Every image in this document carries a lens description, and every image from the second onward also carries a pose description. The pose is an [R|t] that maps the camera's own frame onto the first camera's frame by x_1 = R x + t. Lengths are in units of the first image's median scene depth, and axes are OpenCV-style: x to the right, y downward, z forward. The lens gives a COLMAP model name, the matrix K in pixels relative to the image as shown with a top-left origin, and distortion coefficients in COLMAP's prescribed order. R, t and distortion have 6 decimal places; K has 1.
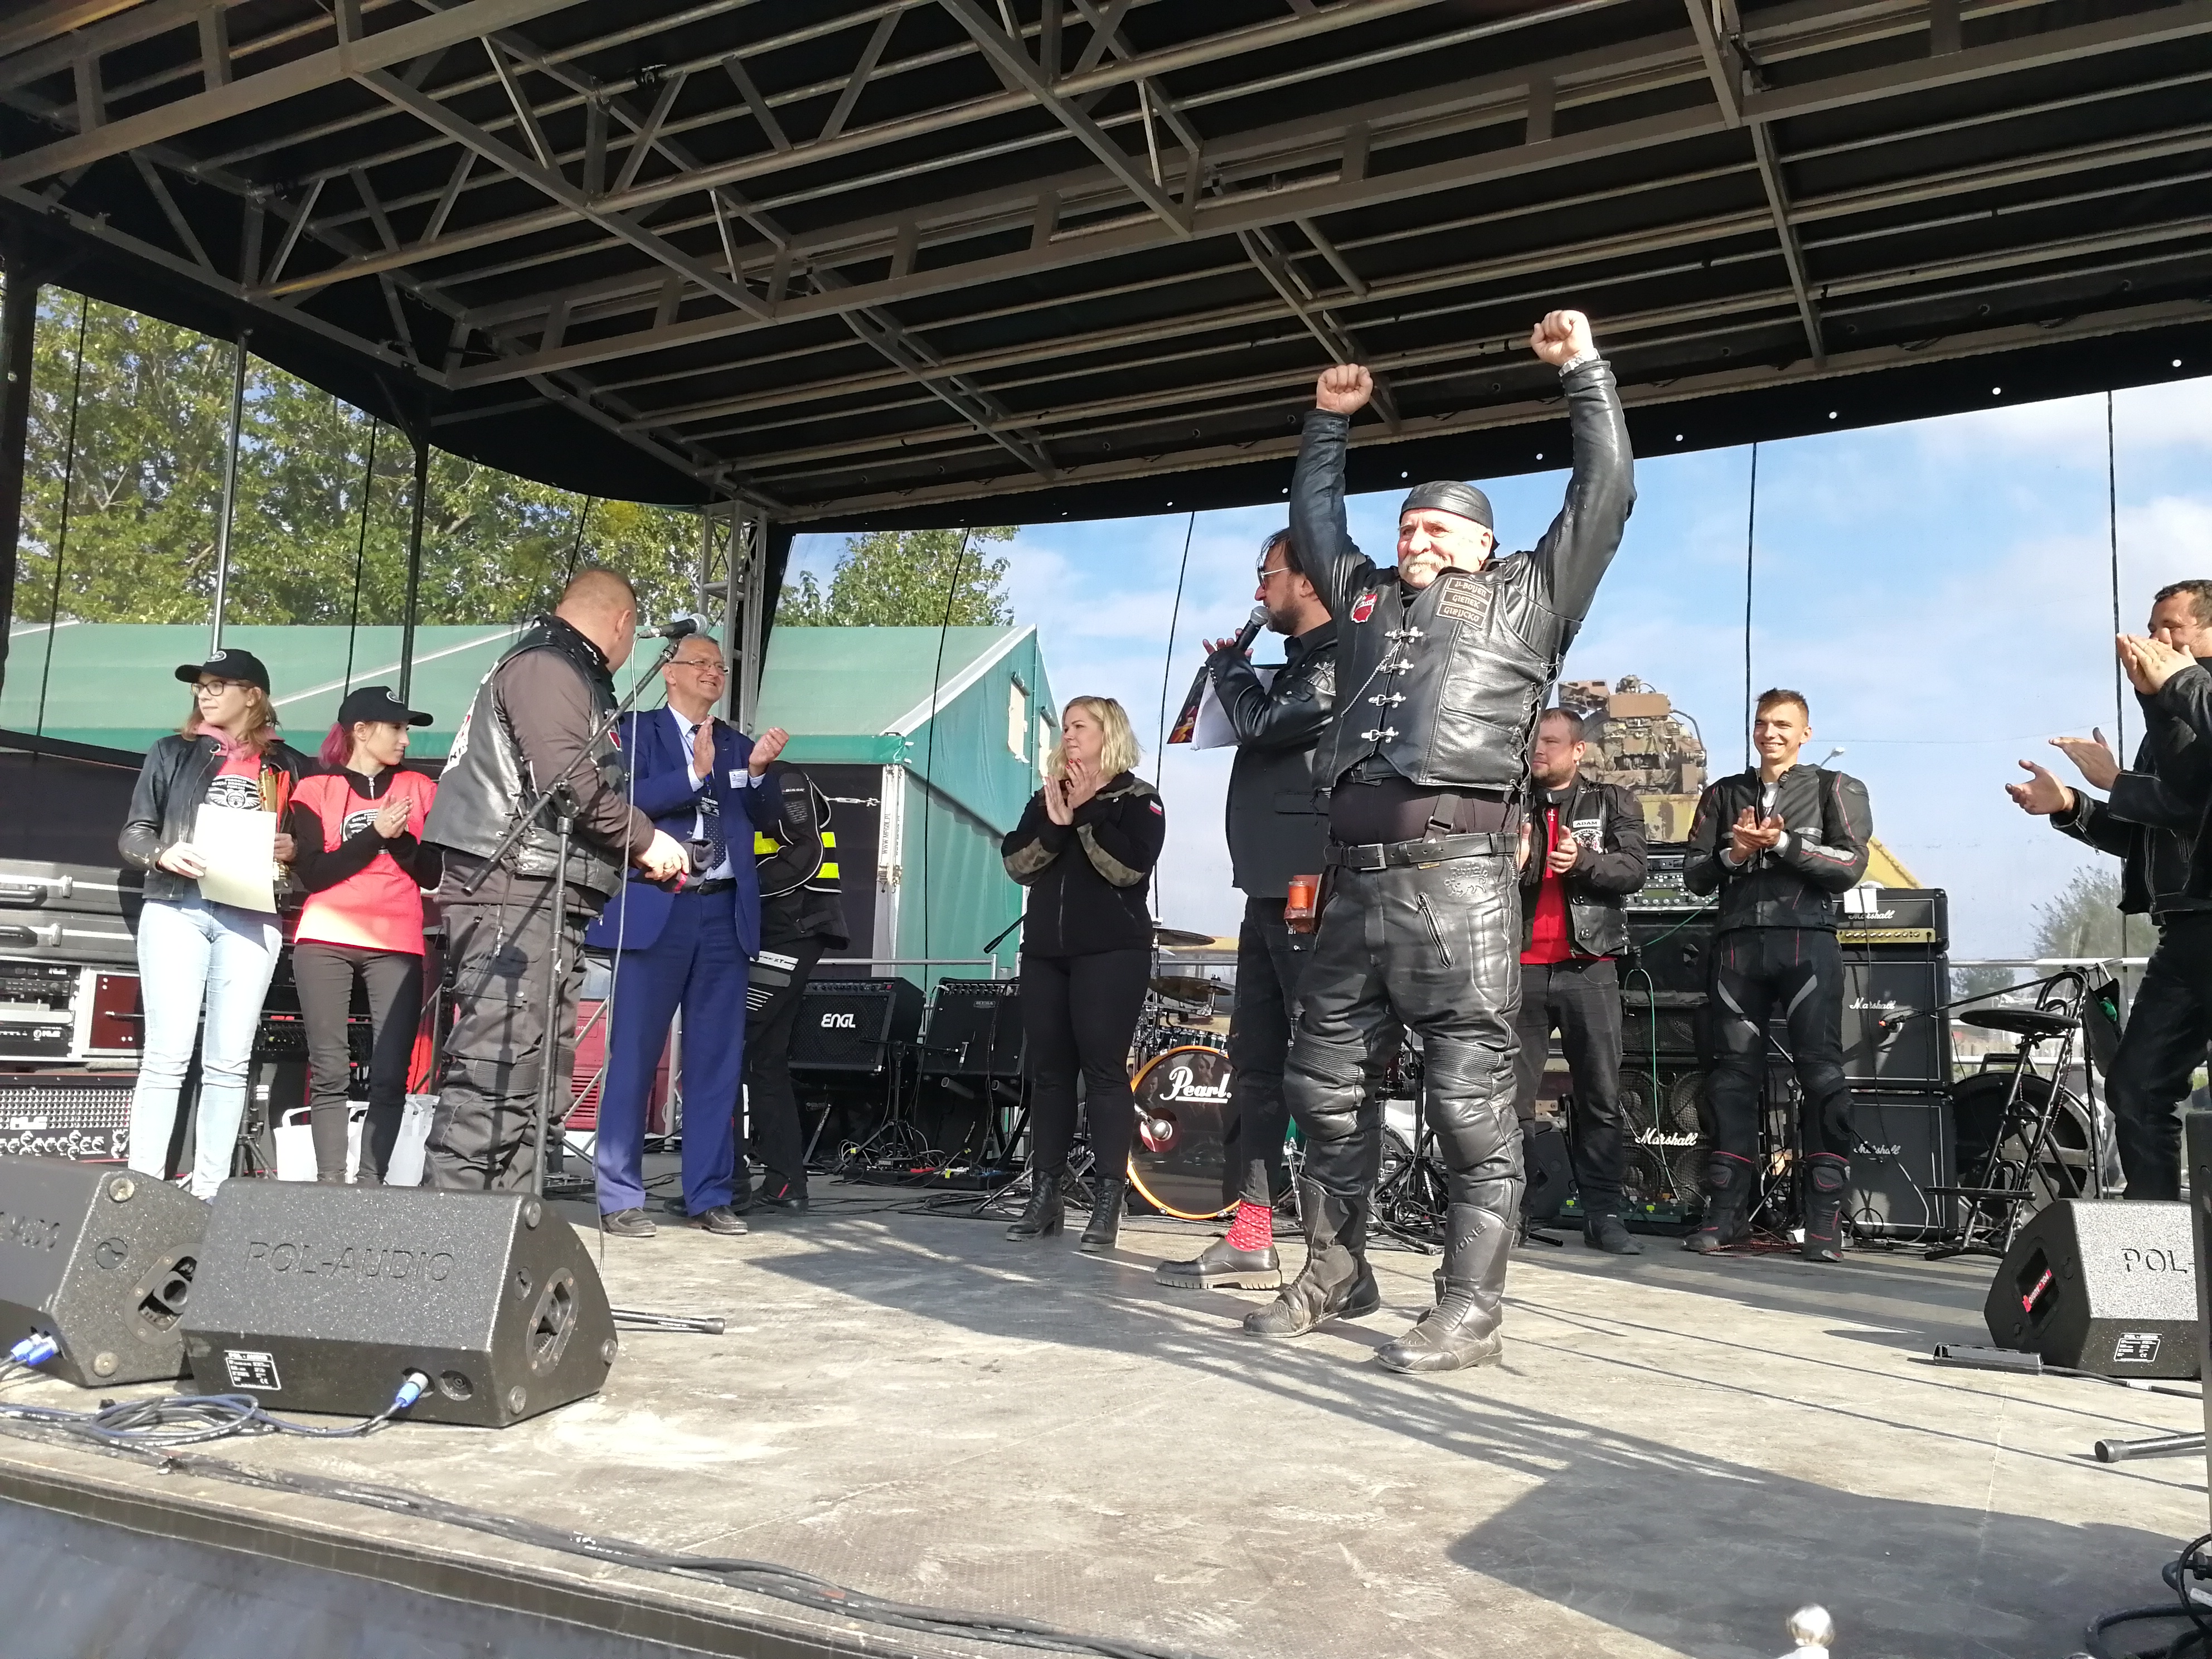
lens RADIAL K [[1794.9, 0, 1106.0], [0, 1794.9, 829.5], [0, 0, 1]] dist [0.030504, -0.005355]
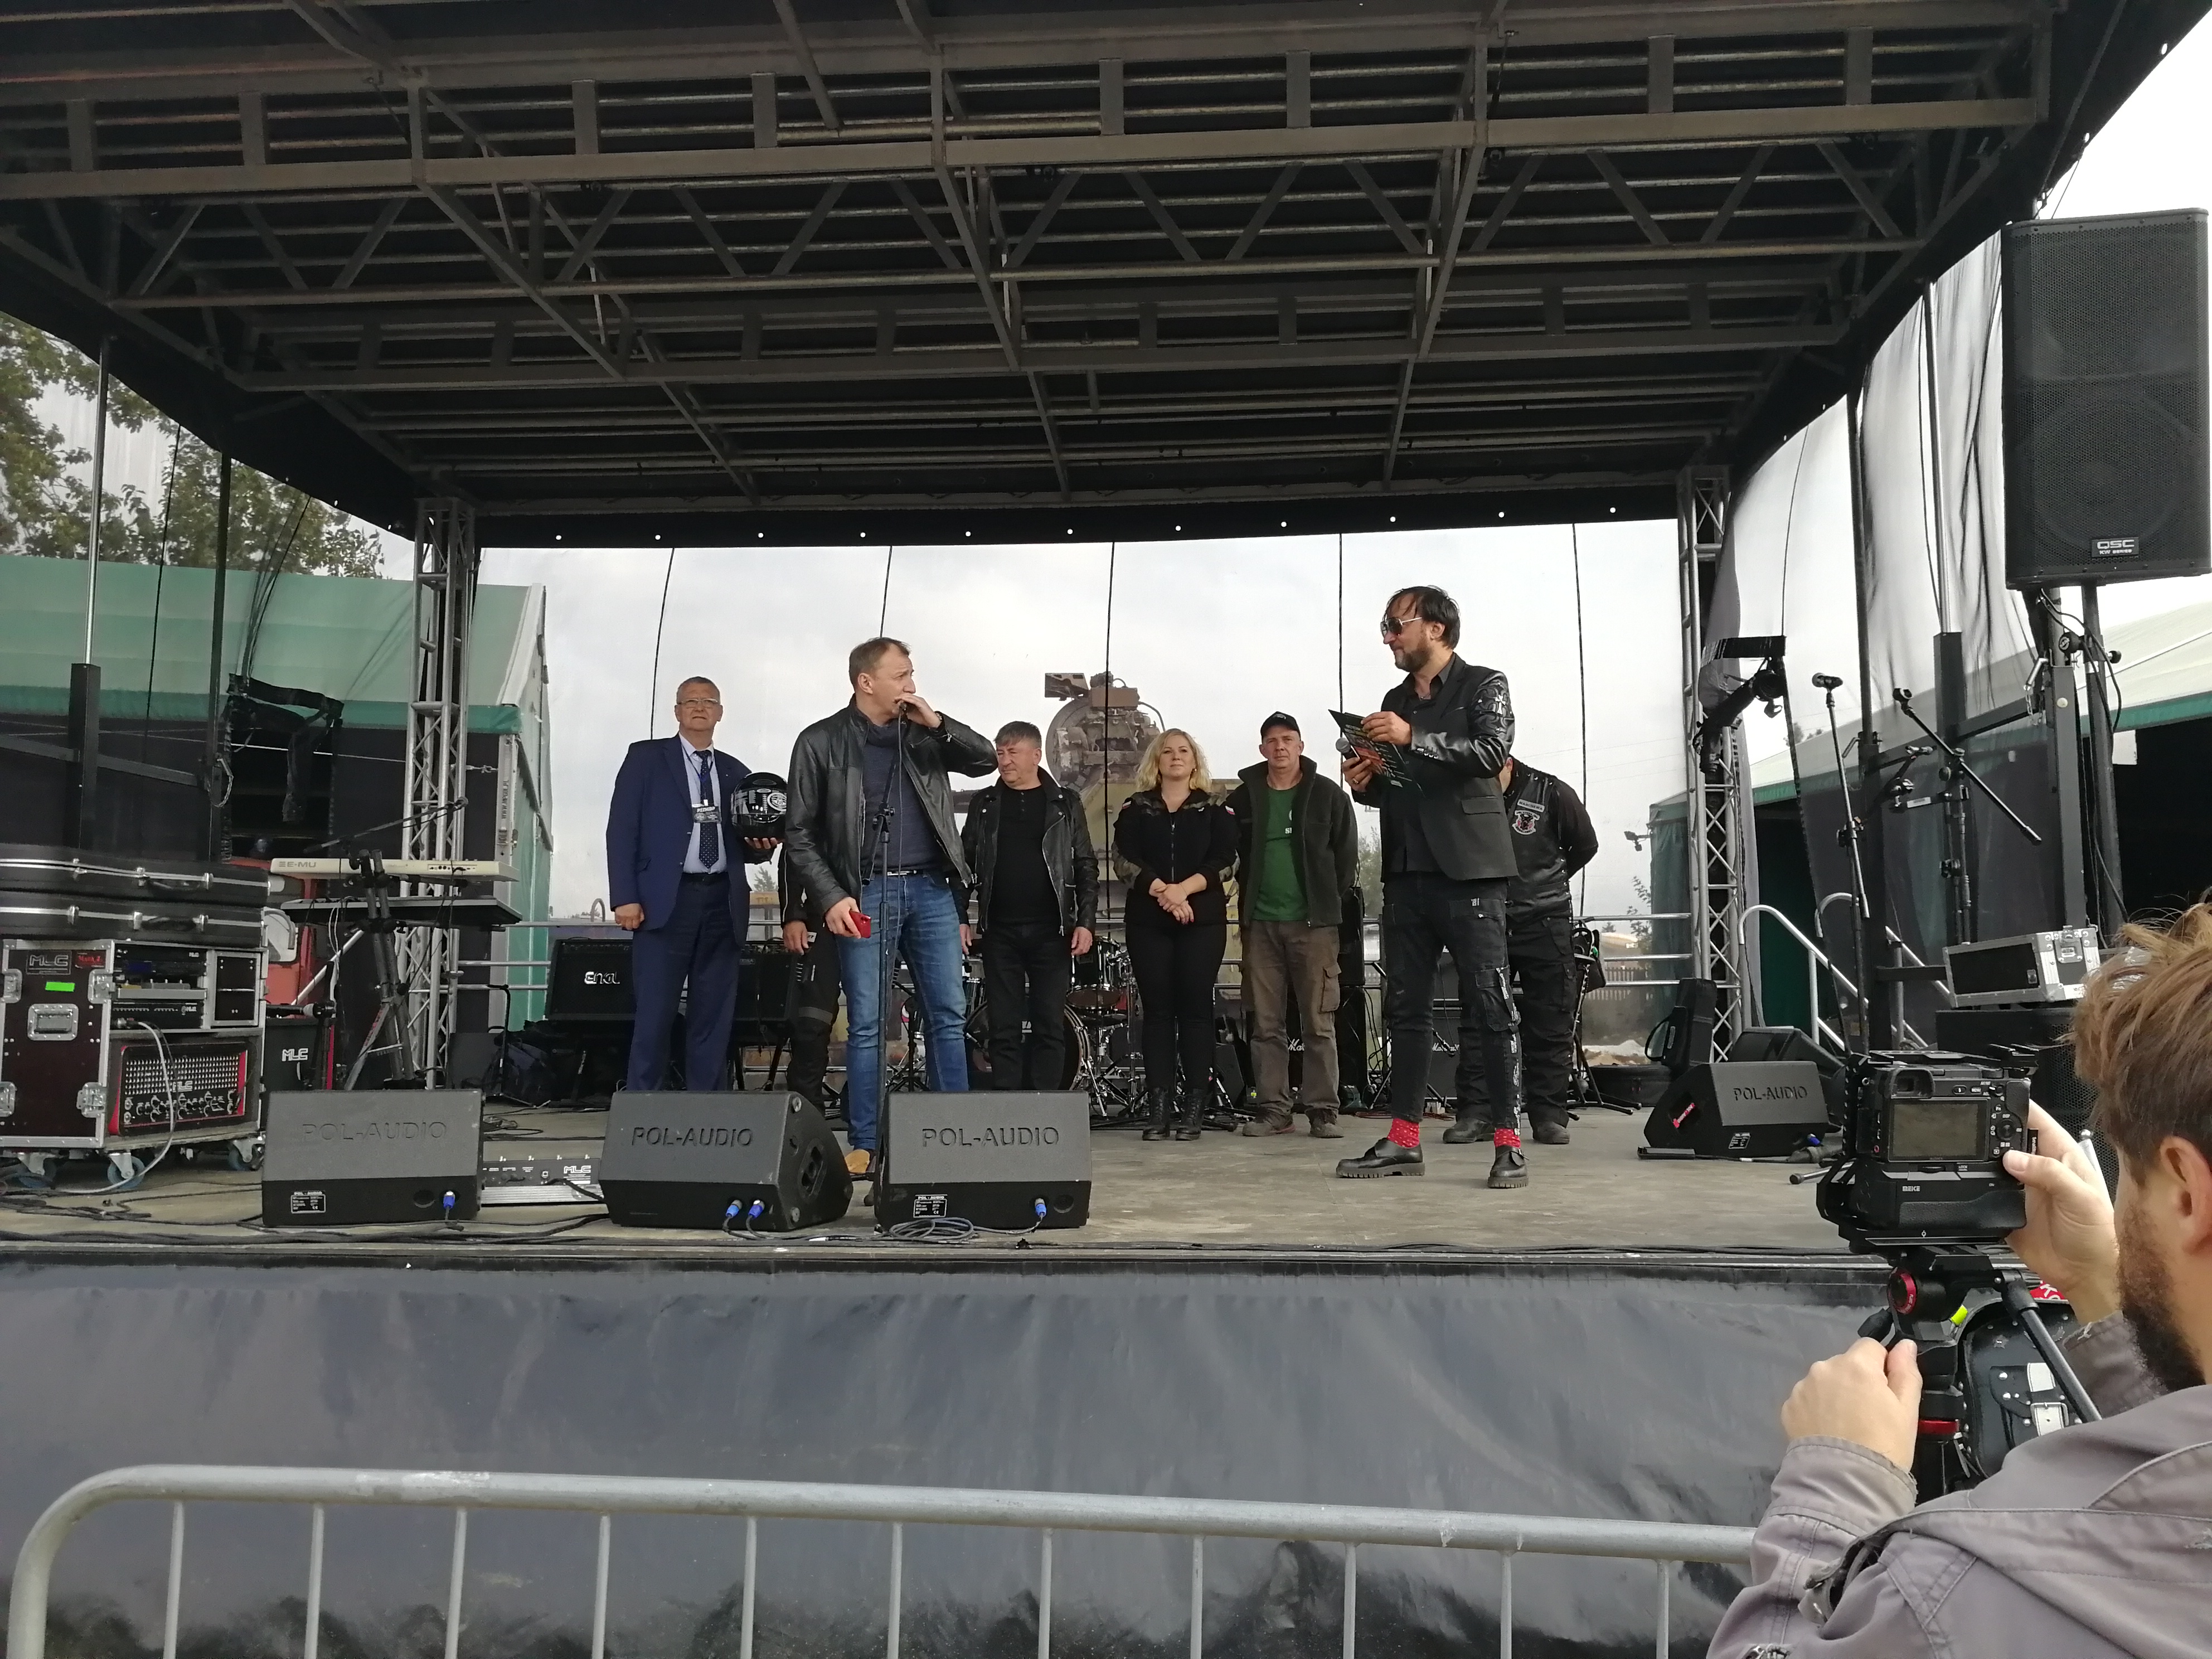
lens RADIAL K [[1794.9, 0, 1106.0], [0, 1794.9, 829.5], [0, 0, 1]] dist [0.030504, -0.005355]
pose [[0.919155, 0.007744, 0.393820, -0.492017], [-0.021509, 0.999302, 0.030551, -0.047871], [-0.393309, -0.036552, 0.918680, -0.275303]]
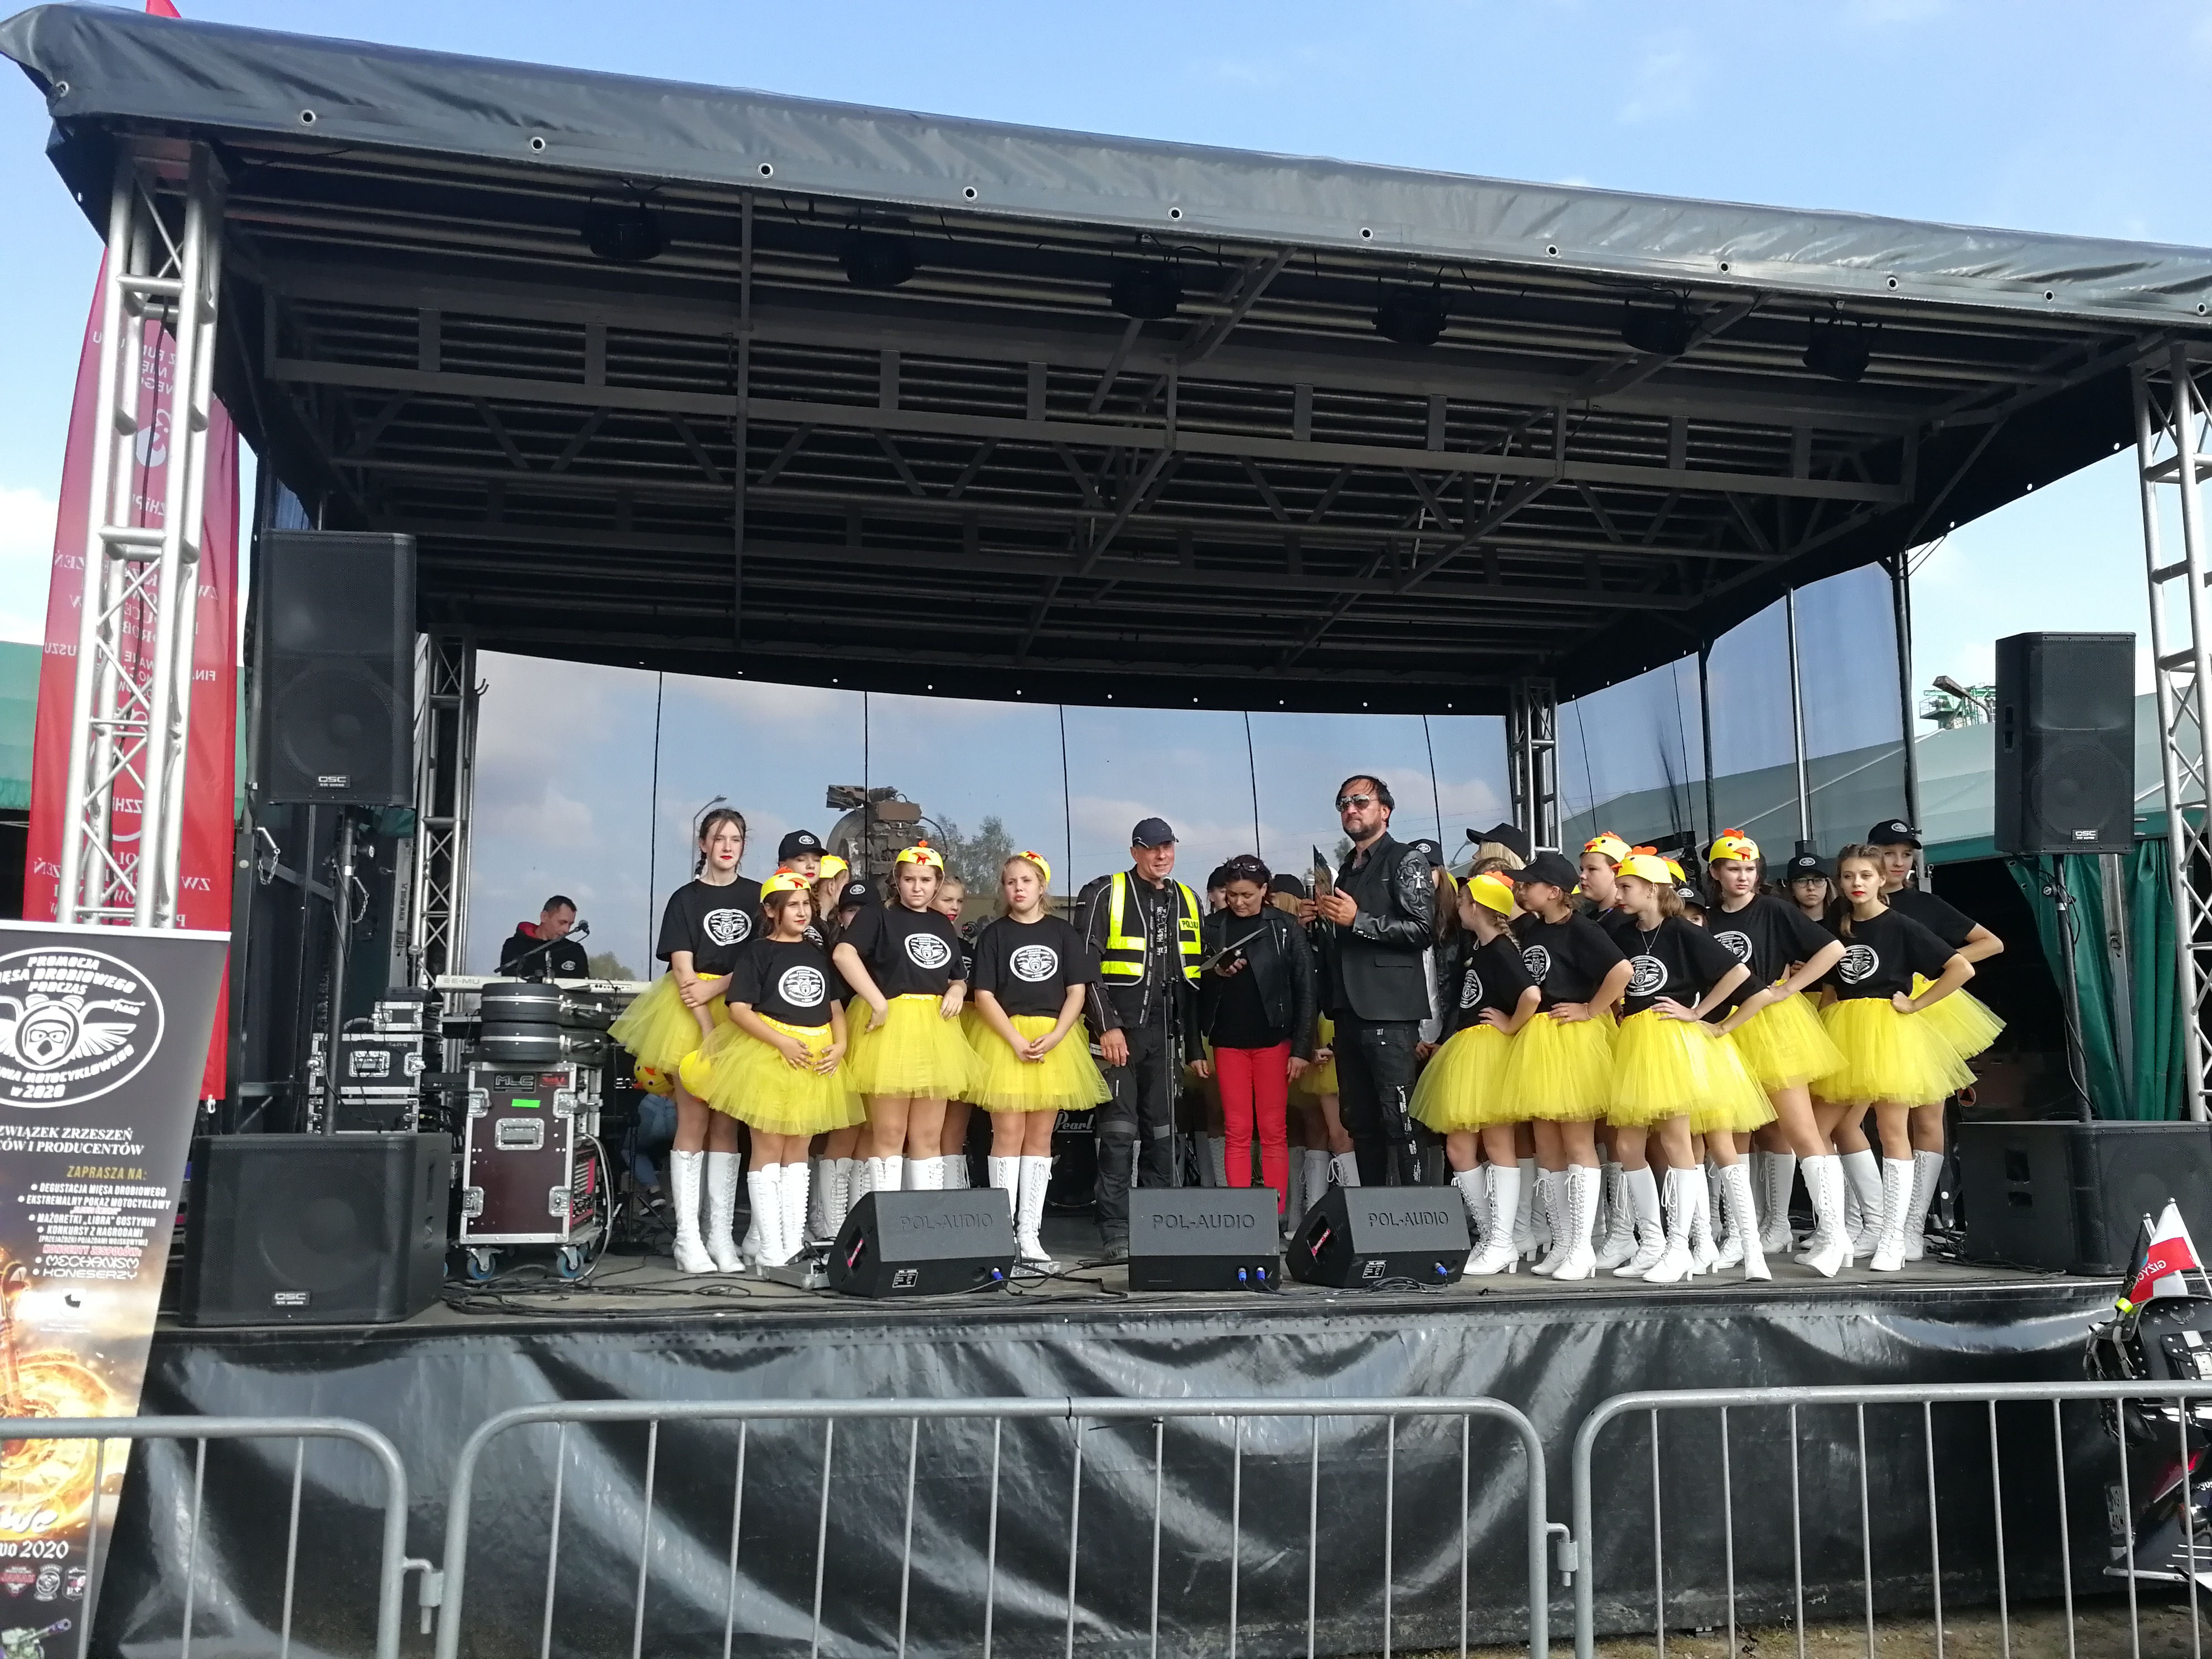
lens RADIAL K [[1812.7, 0, 1106.0], [0, 1812.7, 829.5], [0, 0, 1]] dist [0.008173, -0.003634]
pose [[0.769278, 0.060362, 0.636057, -1.138697], [-0.057848, 0.998019, -0.024748, -0.089592], [-0.636290, -0.017757, 0.771245, -0.266093]]
